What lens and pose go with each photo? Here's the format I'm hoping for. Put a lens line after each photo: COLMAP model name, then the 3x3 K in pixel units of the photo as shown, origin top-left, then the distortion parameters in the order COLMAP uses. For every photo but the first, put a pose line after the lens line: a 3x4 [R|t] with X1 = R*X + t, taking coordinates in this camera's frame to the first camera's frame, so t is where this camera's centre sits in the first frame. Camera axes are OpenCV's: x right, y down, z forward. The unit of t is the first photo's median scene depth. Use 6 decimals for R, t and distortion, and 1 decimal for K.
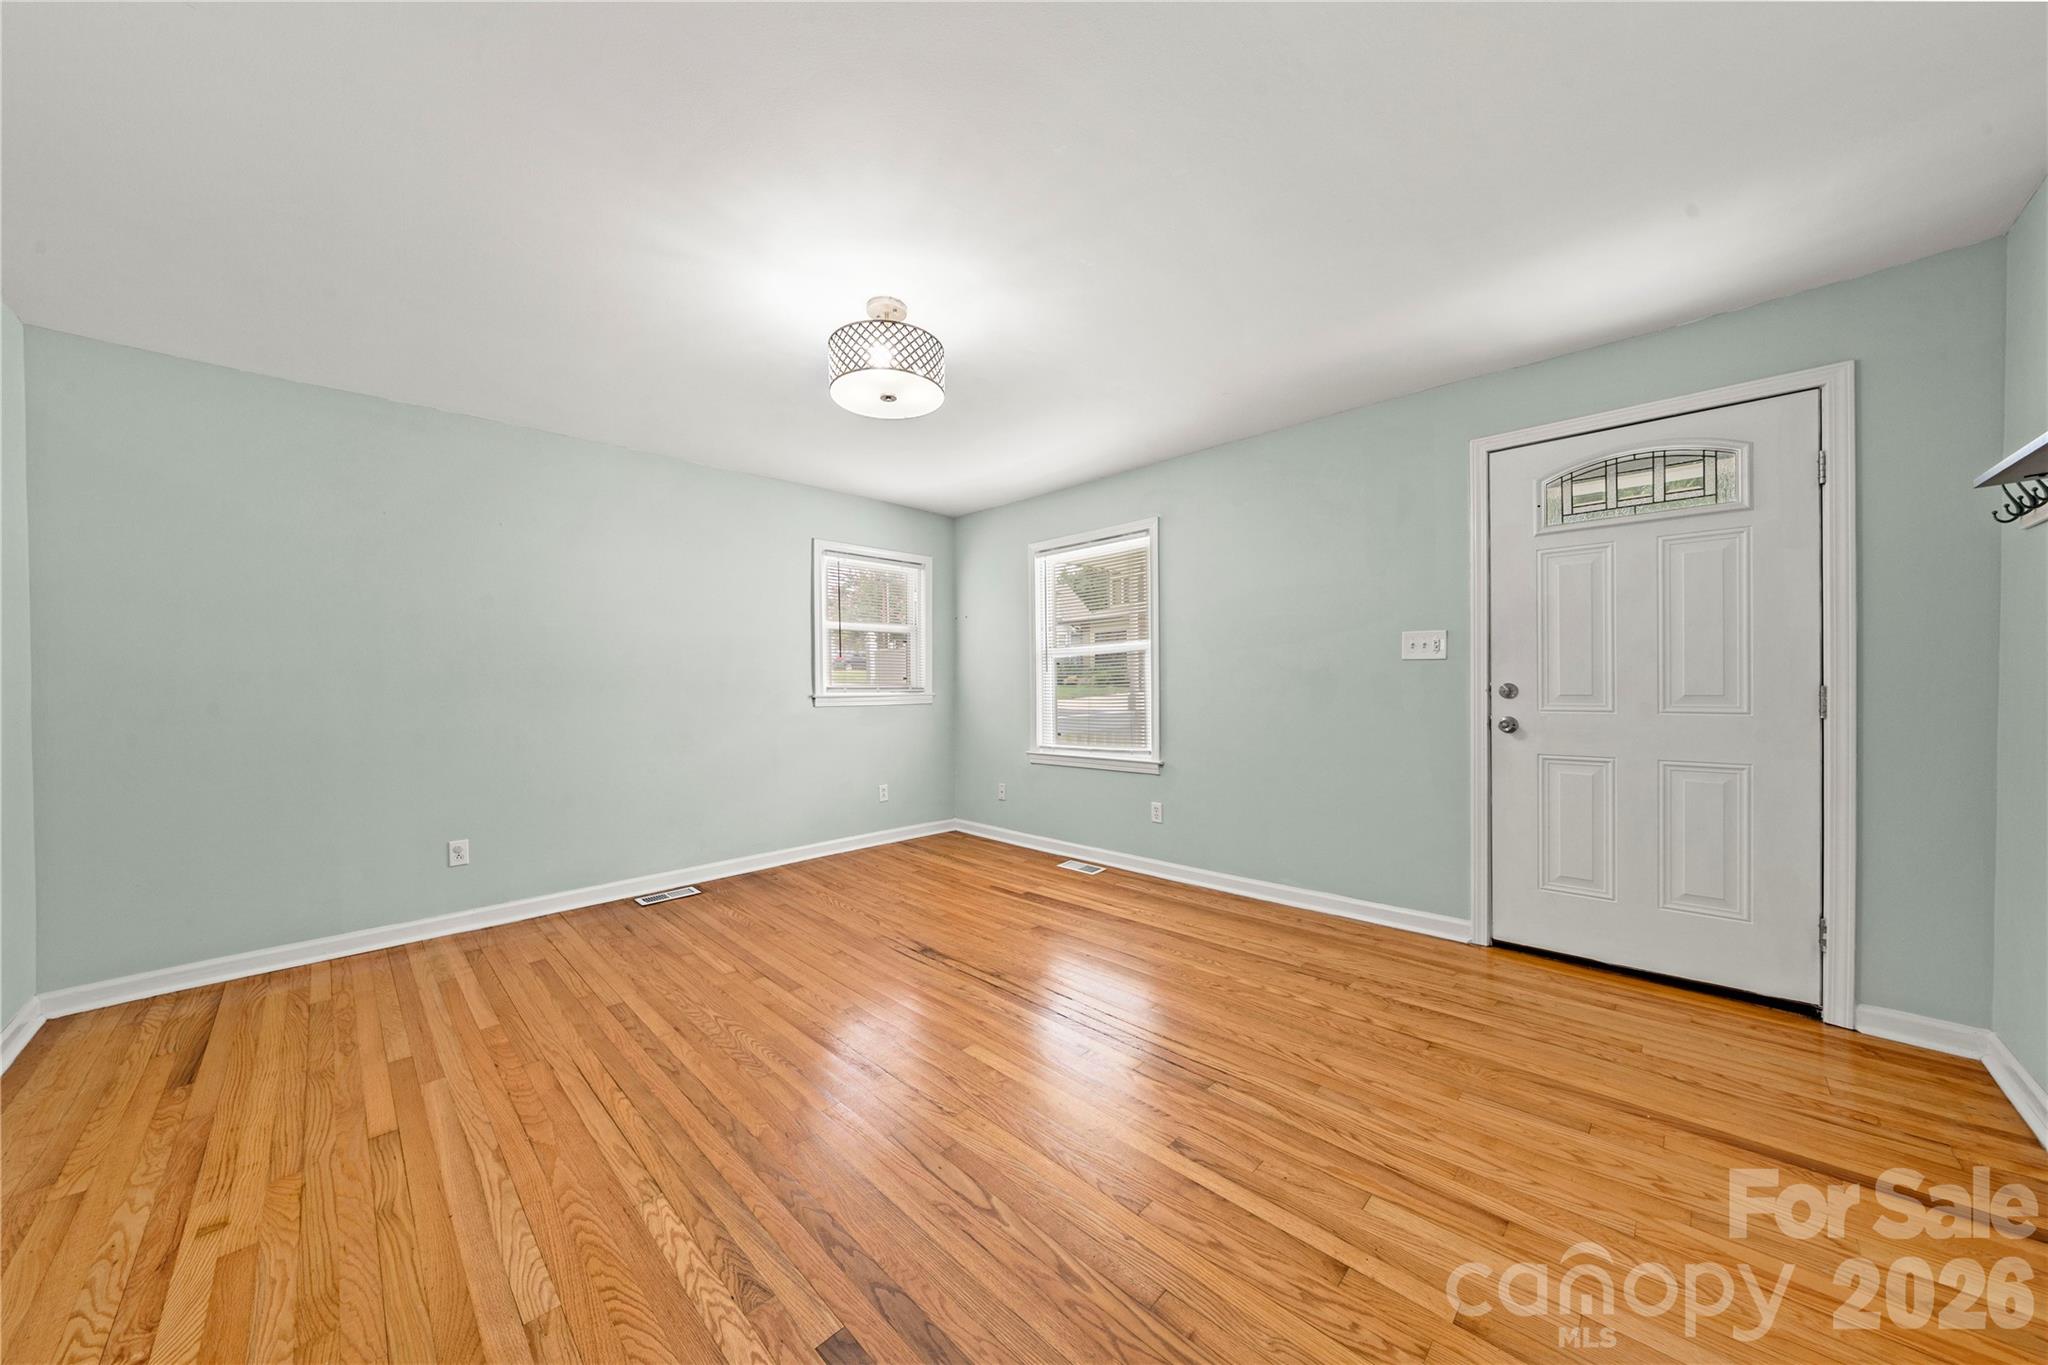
lens RADIAL K [[693.0, 0, 1020.0], [0, 693.0, 687.9], [0, 0, 1]] dist [-0.000868, -0.000124]
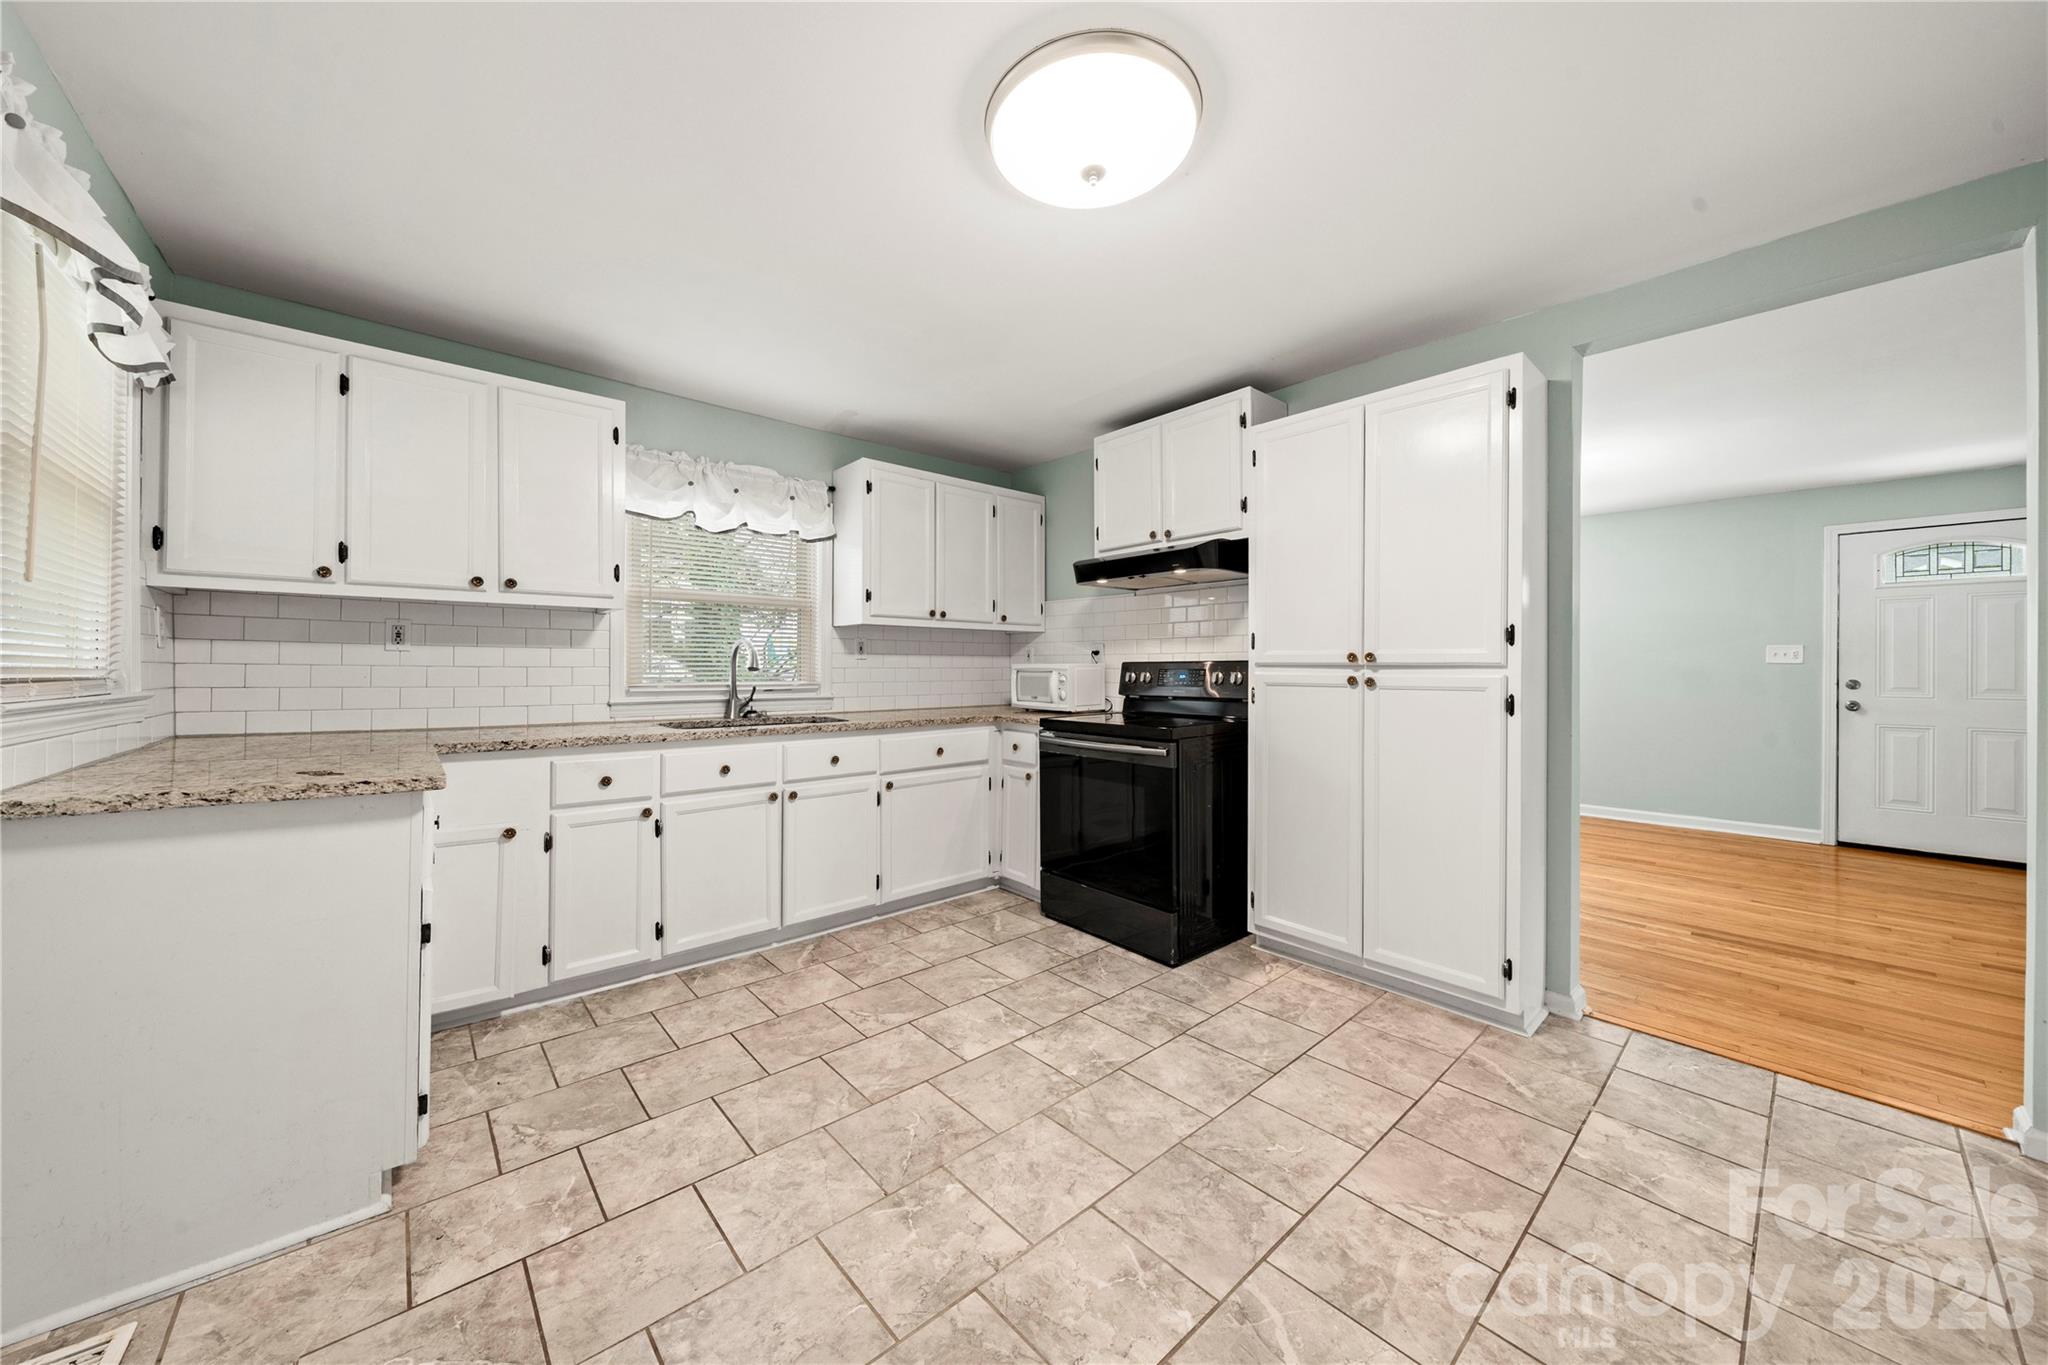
lens RADIAL K [[708.4, 0, 1011.3], [0, 708.4, 677.5], [0, 0, 1]] dist [-0.003422, -0.000259]
pose [[0.997048, 0.012652, -0.075736, -1.144335], [-0.012410, 0.999916, 0.003674, 0.006275], [0.075777, -0.002723, 0.997121, -0.789901]]
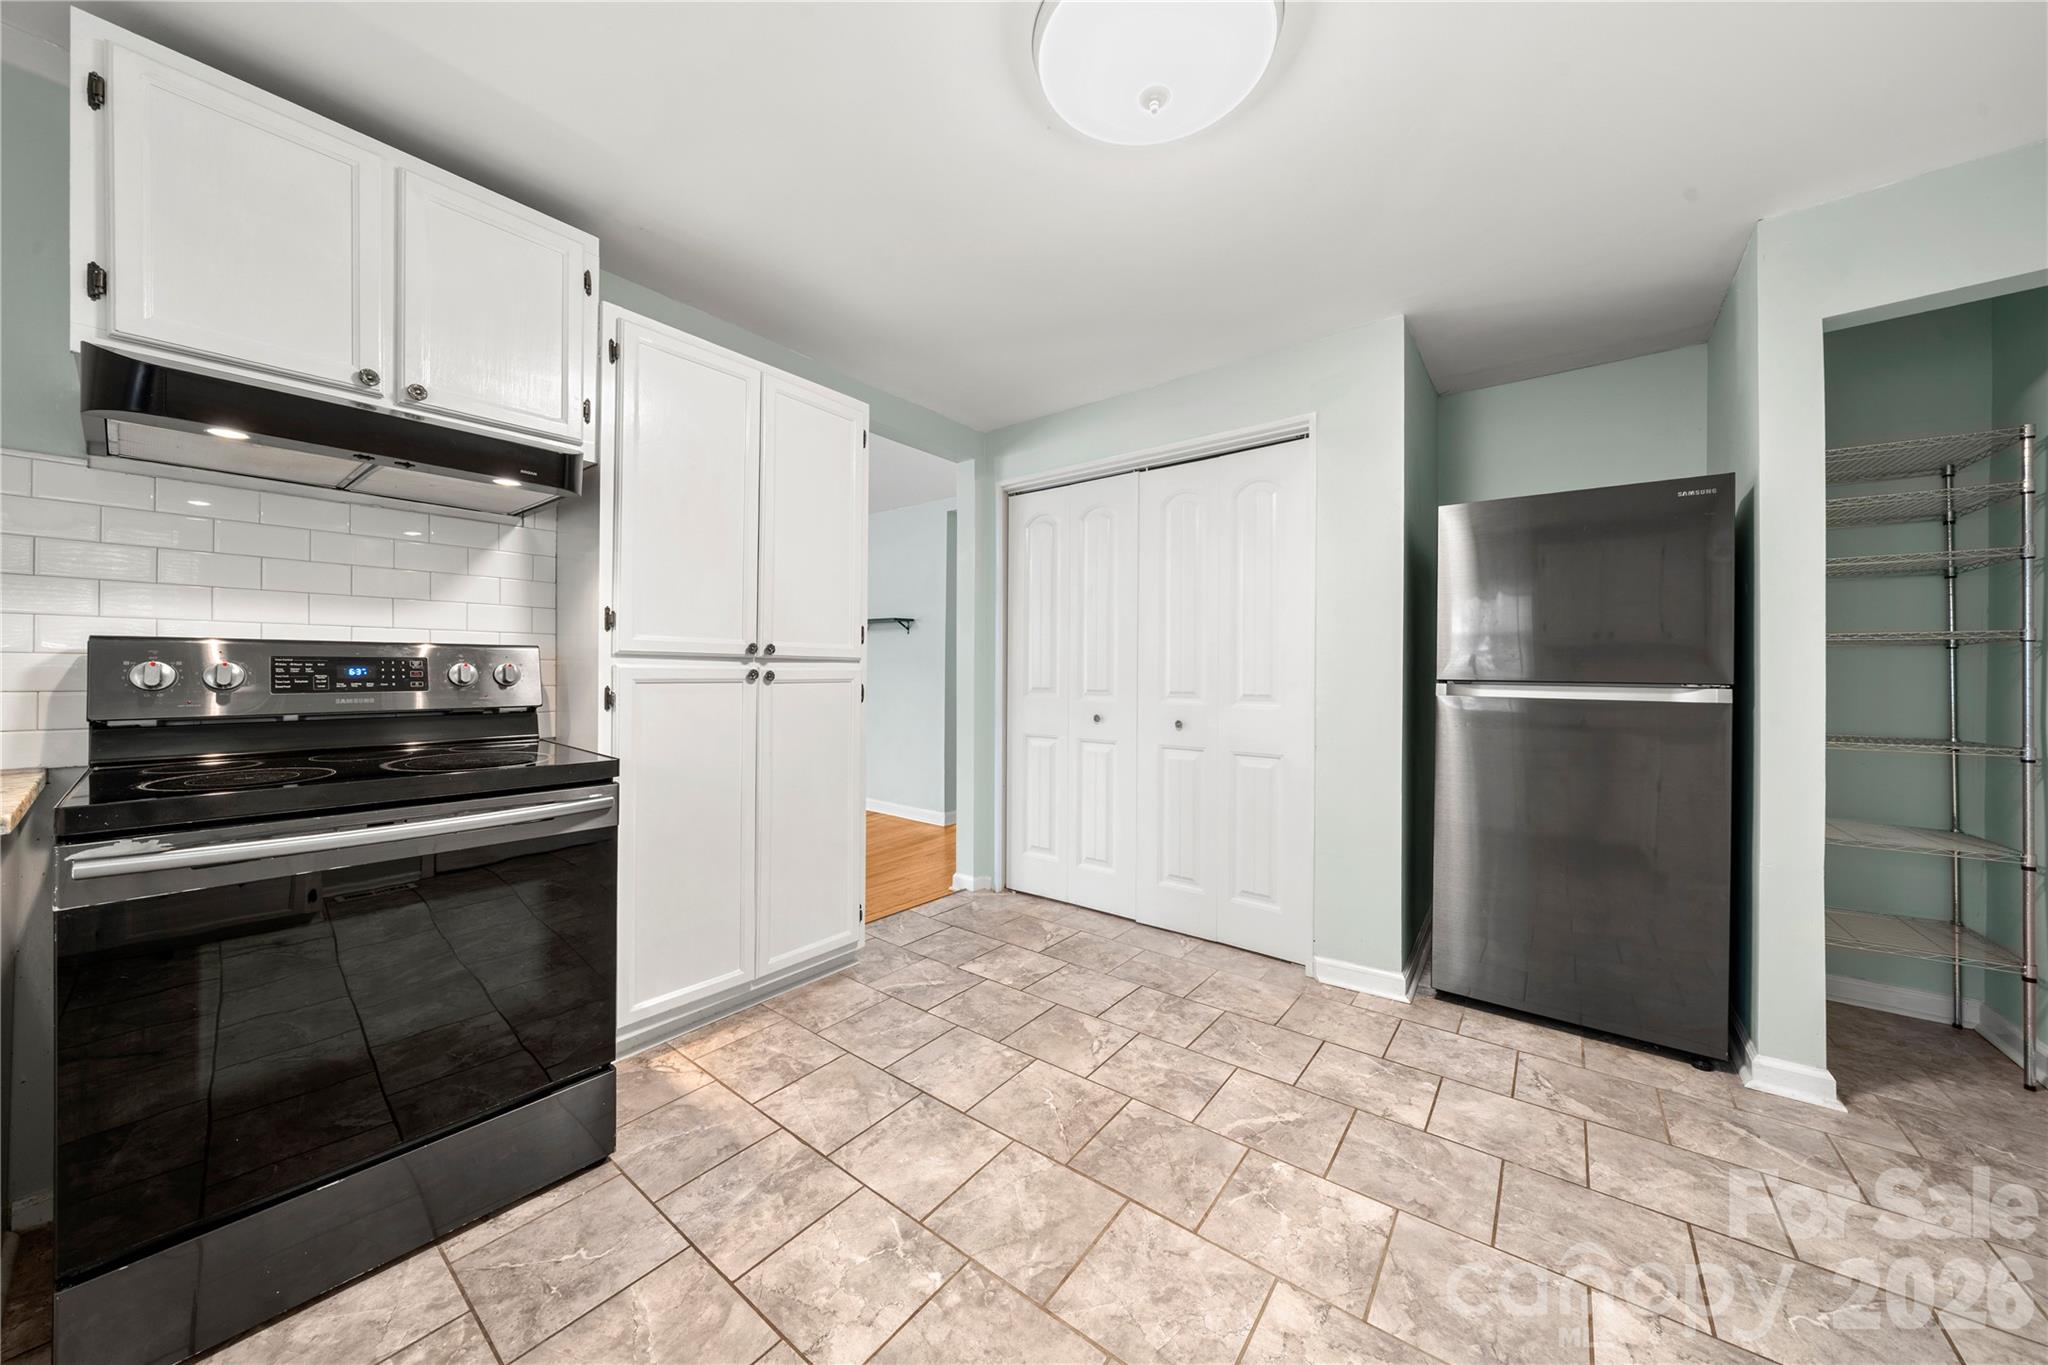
lens RADIAL K [[699.0, 0, 1022.8], [0, 699.0, 675.2], [0, 0, 1]] dist [-0.001284, -0.000175]
pose [[-0.116019, -0.001033, 0.993246, -1.605743], [0.000490, 0.999999, 0.001098, 0.007897], [-0.993247, 0.000614, -0.116018, -0.065381]]
